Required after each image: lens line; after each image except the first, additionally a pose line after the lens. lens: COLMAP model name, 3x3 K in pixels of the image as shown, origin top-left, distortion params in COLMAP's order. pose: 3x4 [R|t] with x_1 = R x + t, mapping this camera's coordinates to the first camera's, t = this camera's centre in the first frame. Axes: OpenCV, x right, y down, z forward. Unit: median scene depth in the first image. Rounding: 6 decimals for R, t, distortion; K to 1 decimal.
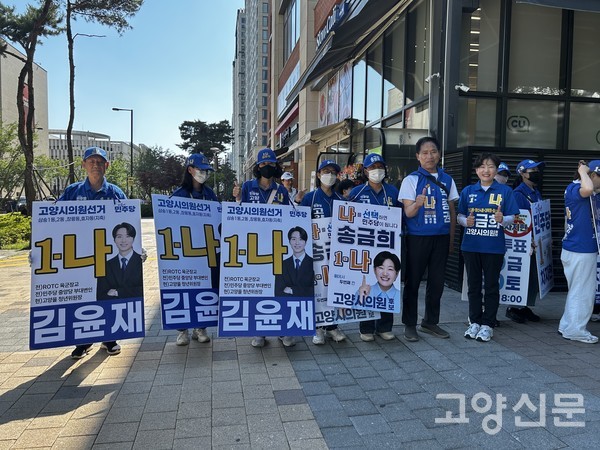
lens RADIAL K [[447.9, 0, 300.0], [0, 447.9, 225.0], [0, 0, 1]] dist [0.007715, 0.002639]
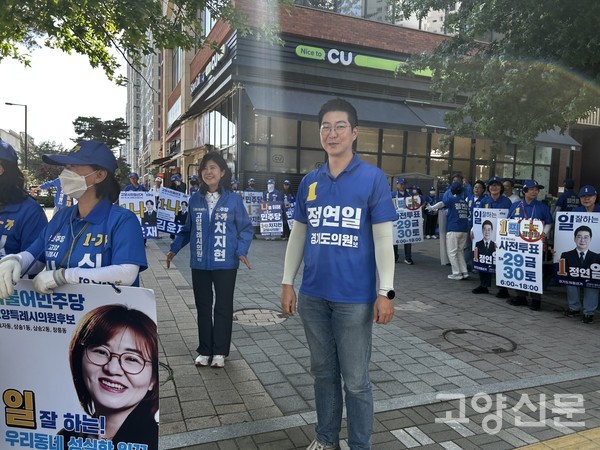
lens RADIAL K [[447.9, 0, 300.0], [0, 447.9, 225.0], [0, 0, 1]] dist [0.007715, 0.002639]
pose [[0.975666, 0.004879, 0.219208, 0.014324], [-0.006365, 0.999961, 0.006070, 0.008785], [-0.219170, -0.007317, 0.975659, -0.122063]]
